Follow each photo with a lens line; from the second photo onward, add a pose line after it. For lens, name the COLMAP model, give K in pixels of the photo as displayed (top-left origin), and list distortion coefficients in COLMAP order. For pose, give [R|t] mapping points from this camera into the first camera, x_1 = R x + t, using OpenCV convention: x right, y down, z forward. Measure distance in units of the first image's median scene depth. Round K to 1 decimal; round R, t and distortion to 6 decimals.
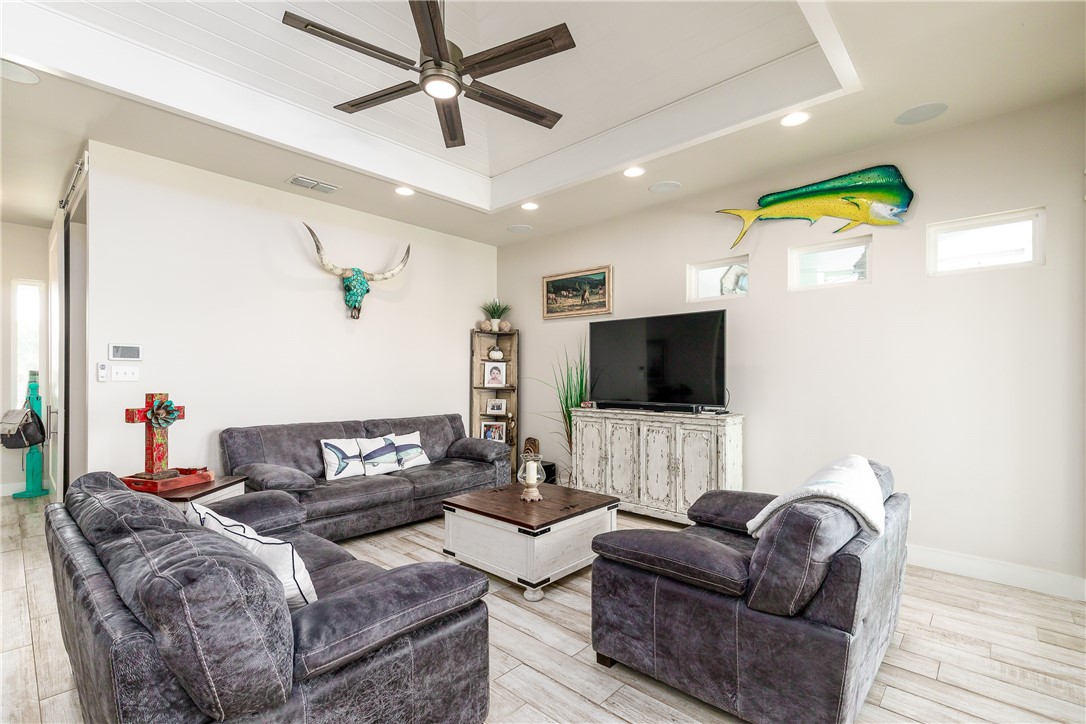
lens RADIAL K [[496.6, 0, 520.9], [0, 496.6, 374.1], [0, 0, 1]] dist [0.008162, -0.000746]
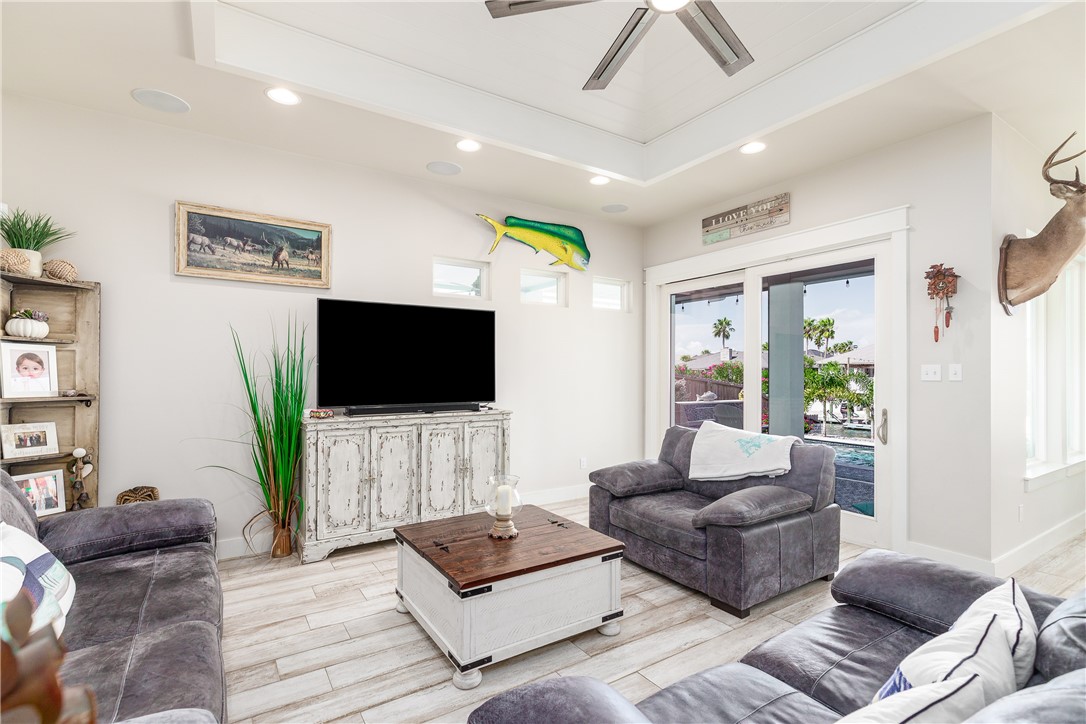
lens RADIAL K [[496.6, 0, 544.4], [0, 496.6, 367.6], [0, 0, 1]] dist [0.008162, -0.000746]
pose [[0.228701, 0.008558, 0.973459, -0.502283], [-0.003340, 0.999962, -0.008006, 0.000447], [-0.973491, -0.001421, 0.228721, 0.543426]]
